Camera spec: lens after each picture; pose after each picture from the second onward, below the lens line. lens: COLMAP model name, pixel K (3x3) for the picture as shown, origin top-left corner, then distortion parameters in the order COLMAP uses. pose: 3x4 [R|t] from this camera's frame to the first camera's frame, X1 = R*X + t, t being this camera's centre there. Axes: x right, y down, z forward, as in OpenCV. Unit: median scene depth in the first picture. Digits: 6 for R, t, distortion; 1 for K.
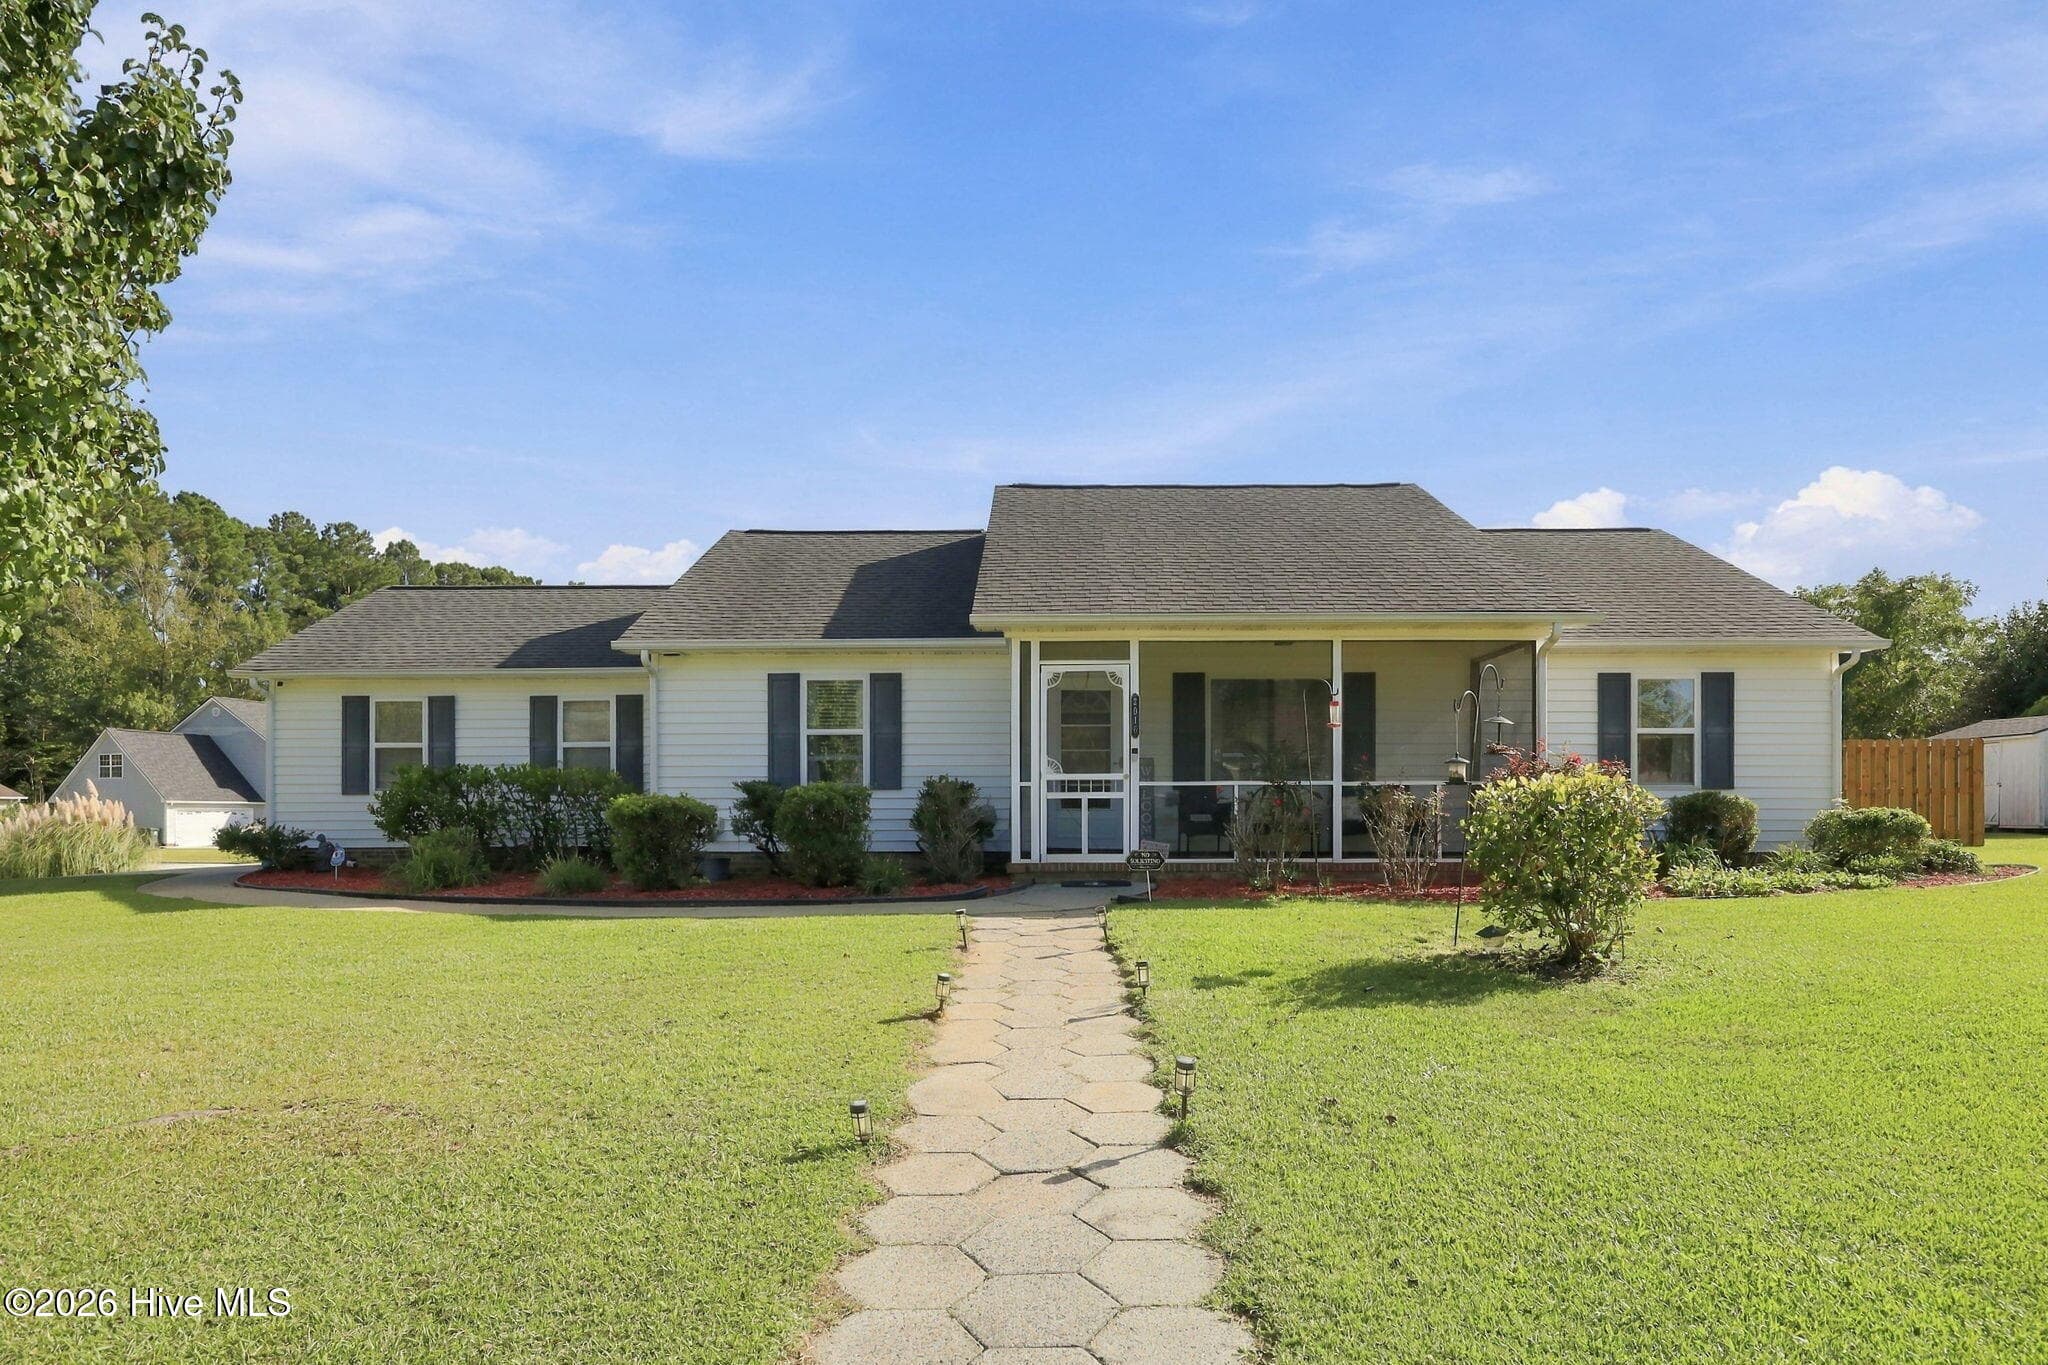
lens RADIAL K [[1155.6, 0, 1034.2], [0, 1155.6, 814.6], [0, 0, 1]] dist [-0.000445, 0.000102]
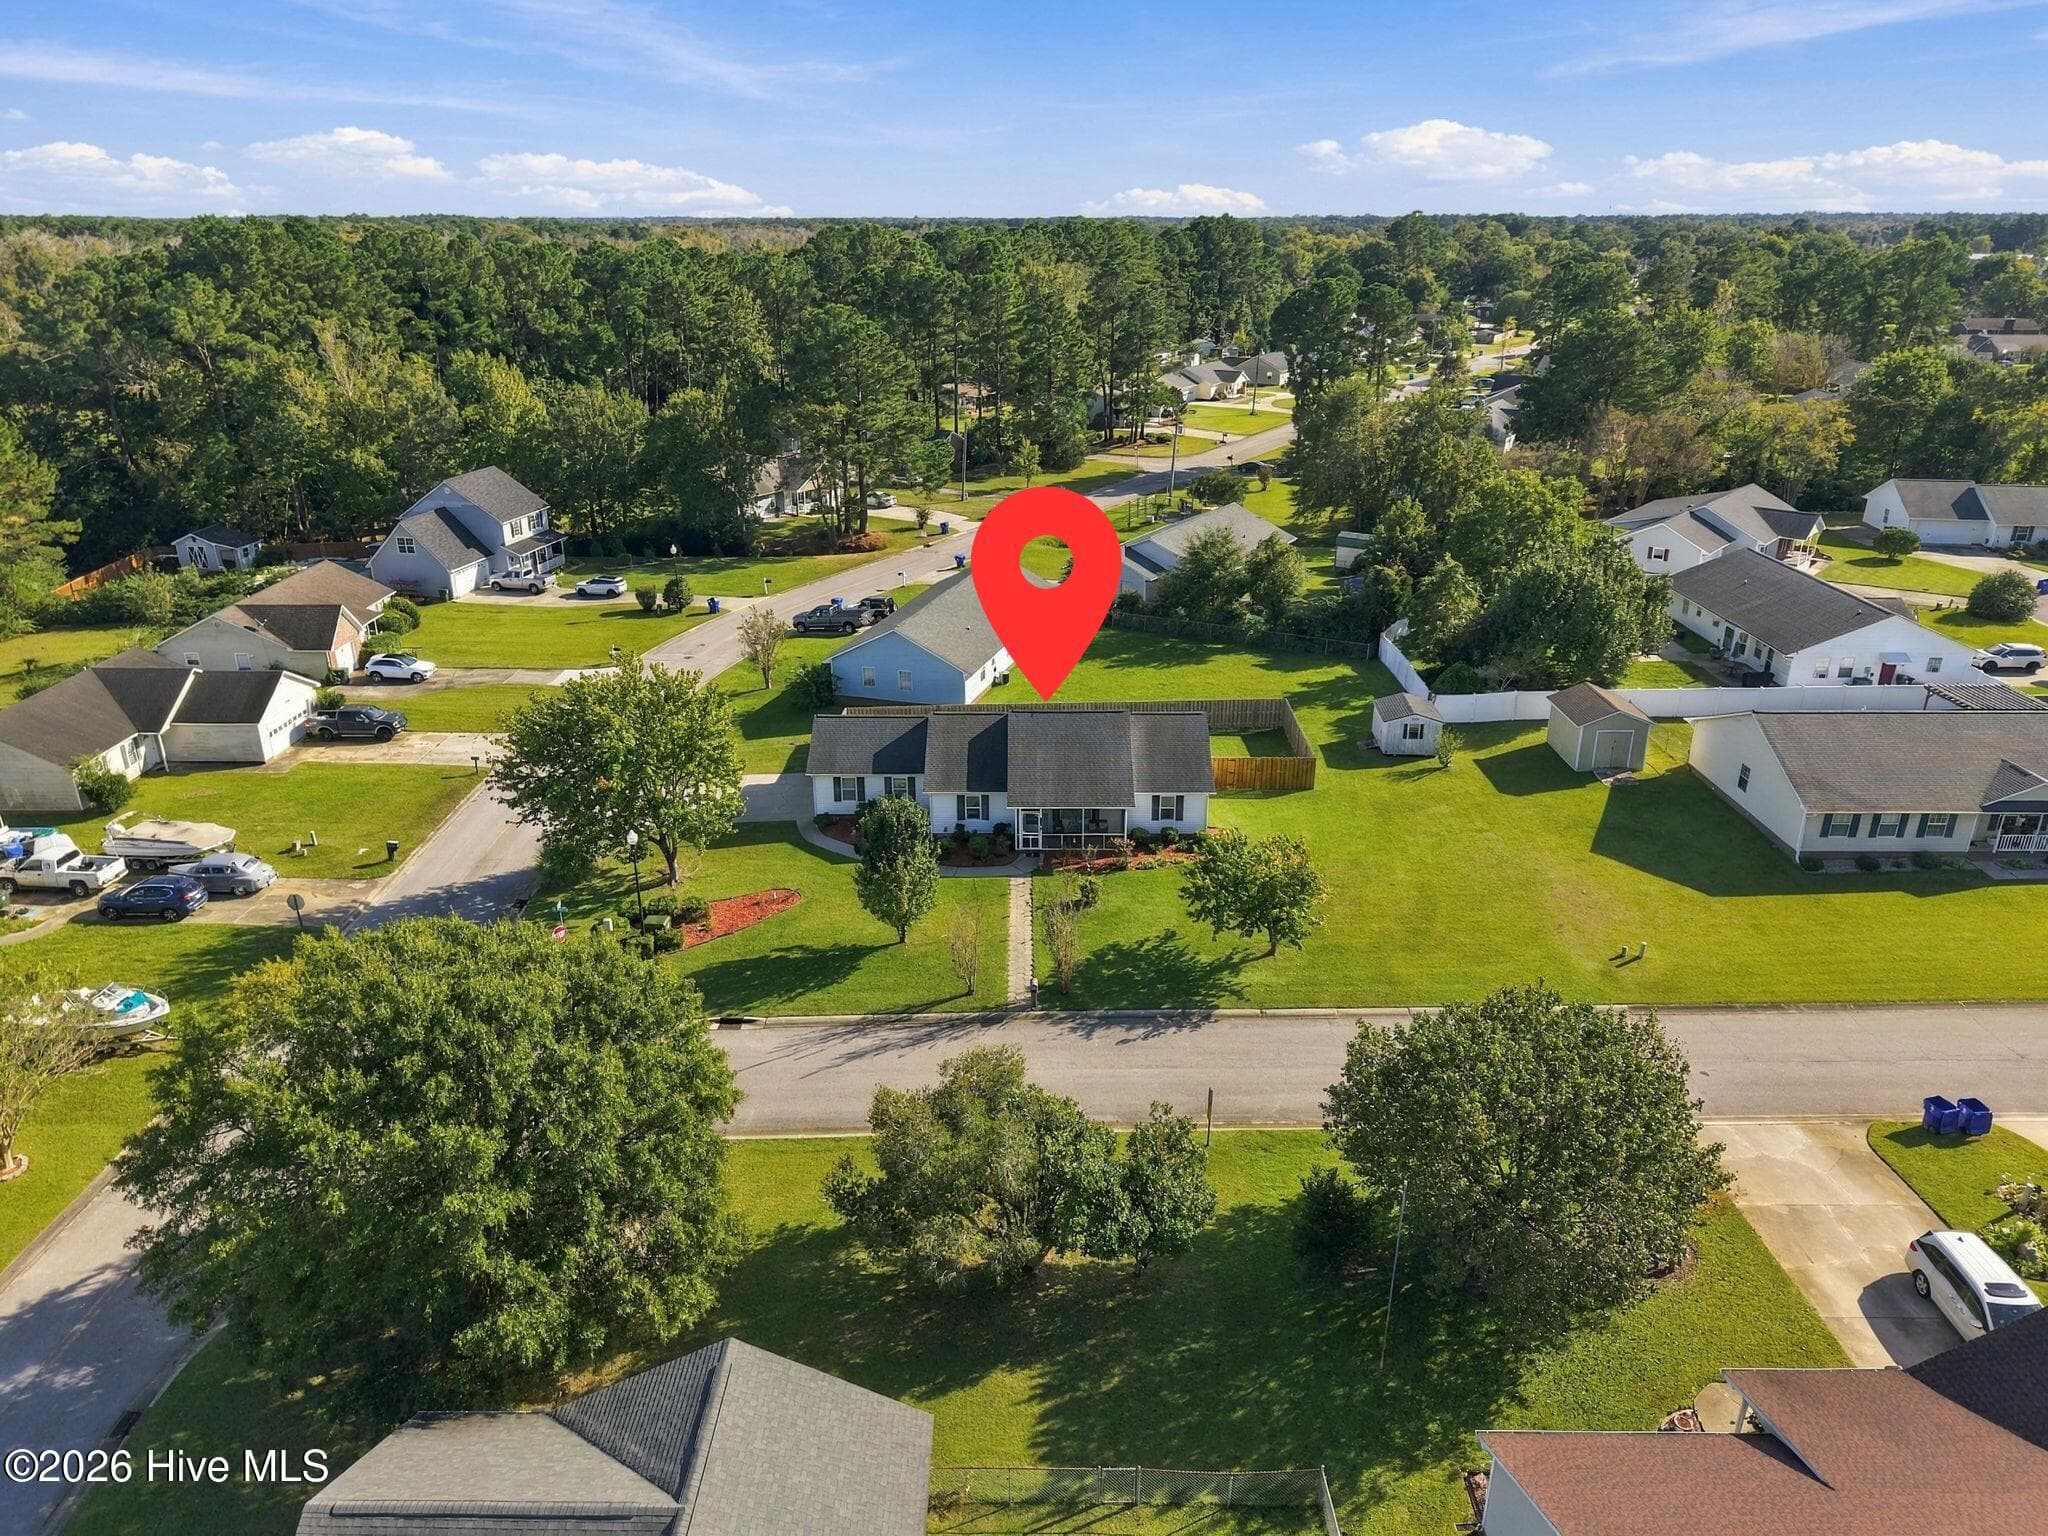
lens RADIAL K [[1348.6, 0, 1022.9], [0, 1348.6, 805.0], [0, 0, 1]] dist [0.008916, -0.004357]
pose [[0.999992, -0.001363, -0.003705, 0.033860], [0.002720, 0.918033, 0.396494, -2.367500], [0.002861, -0.396501, 0.918030, -4.110858]]
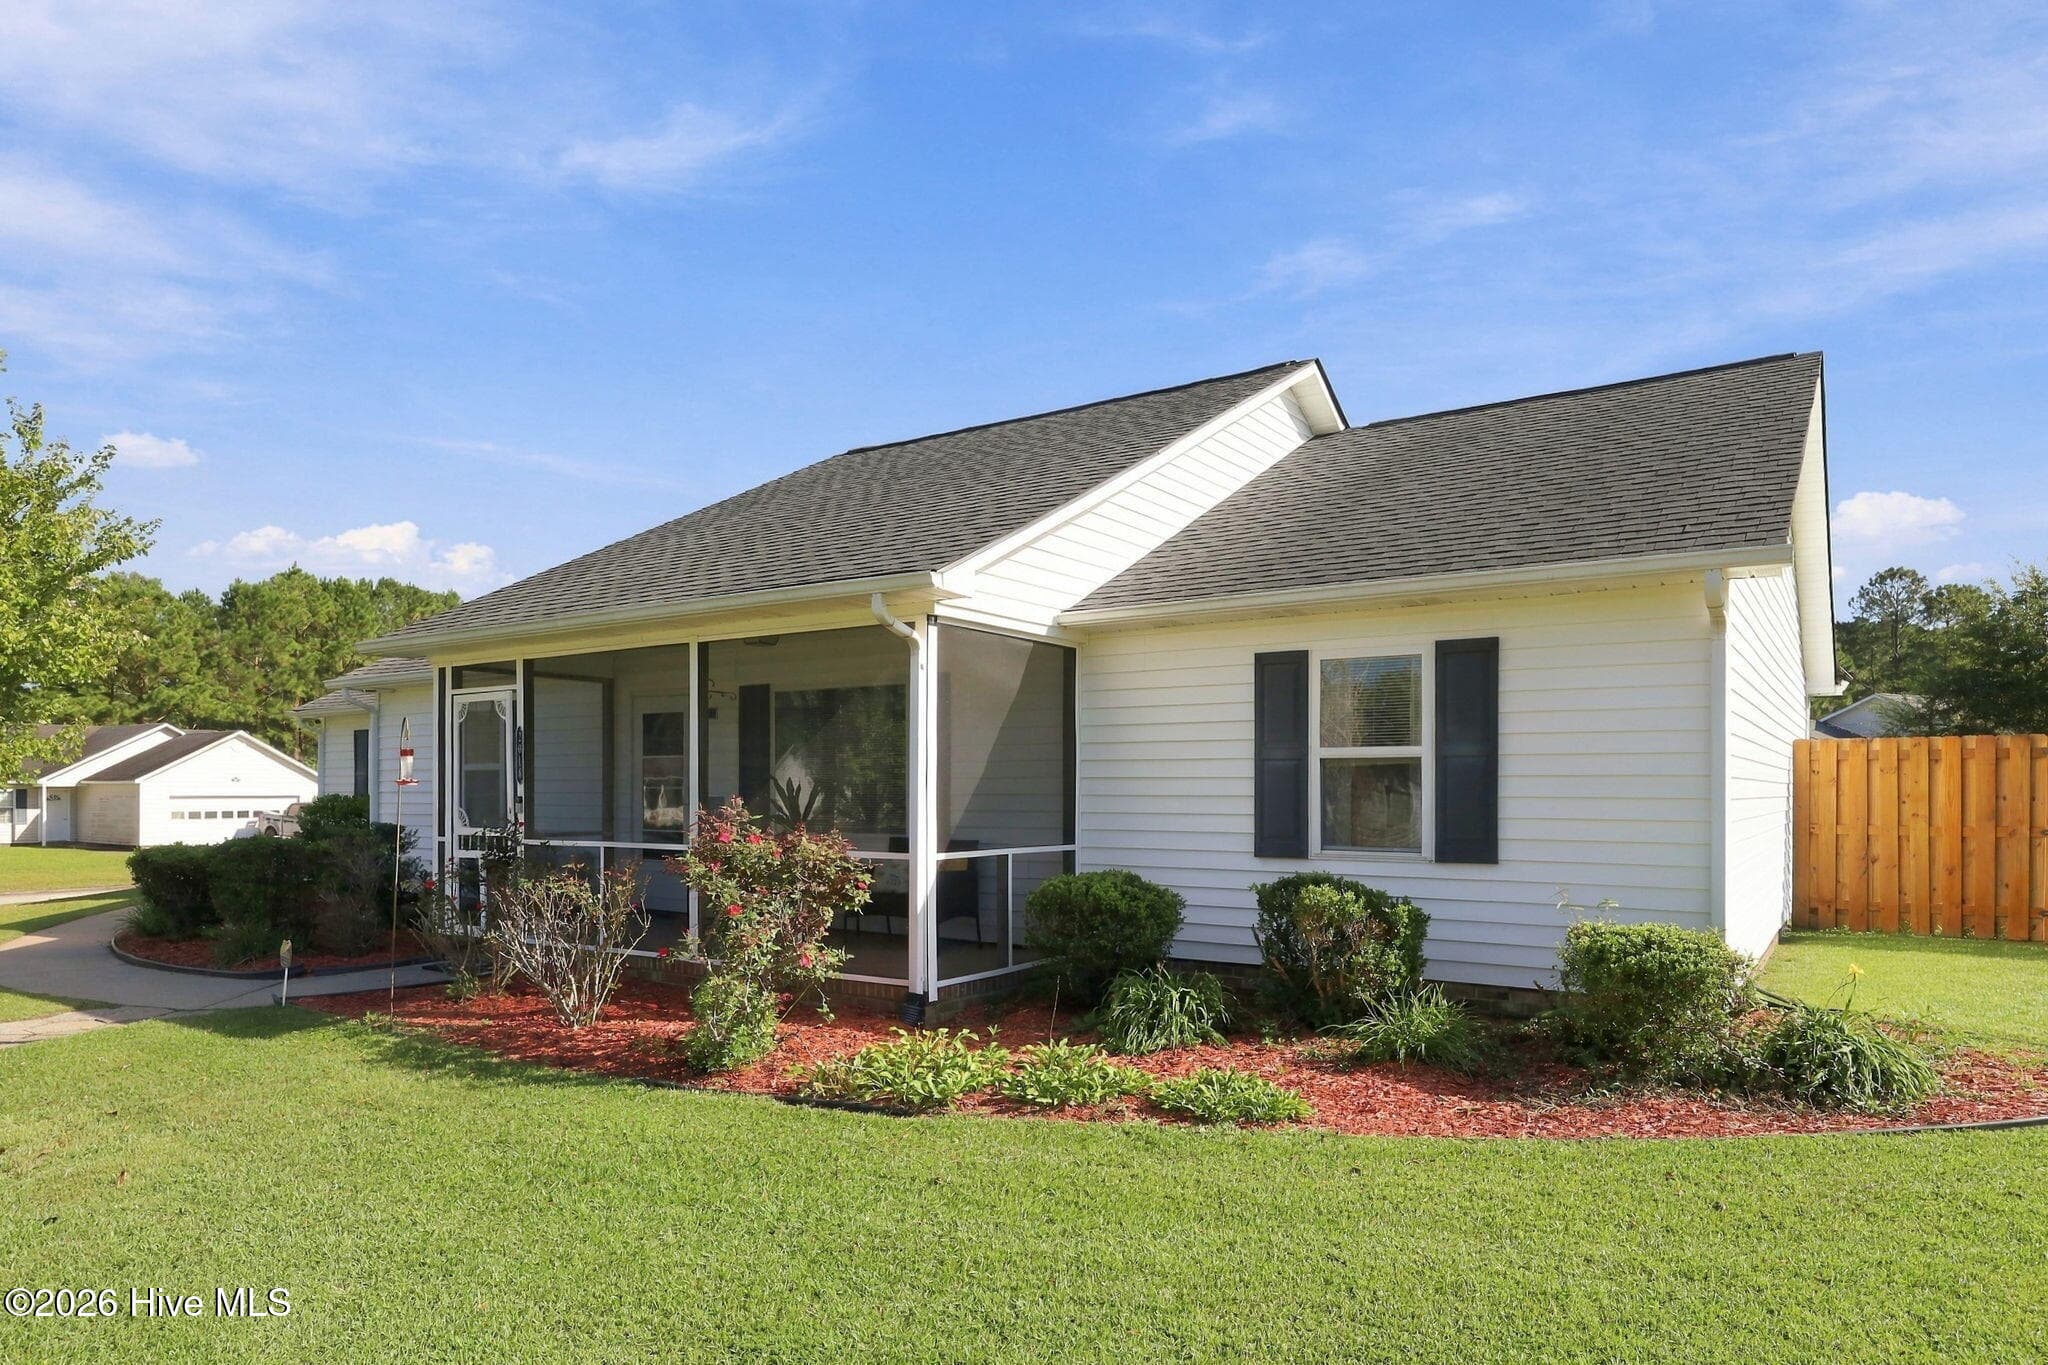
lens RADIAL K [[1271.3, 0, 1027.2], [0, 1271.3, 814.2], [0, 0, 1]] dist [0.001968, 0.001233]
pose [[0.826500, 0.013291, -0.562780, 0.858393], [-0.002586, 0.999800, 0.019814, -0.063170], [0.562931, -0.014920, 0.826369, 0.477092]]
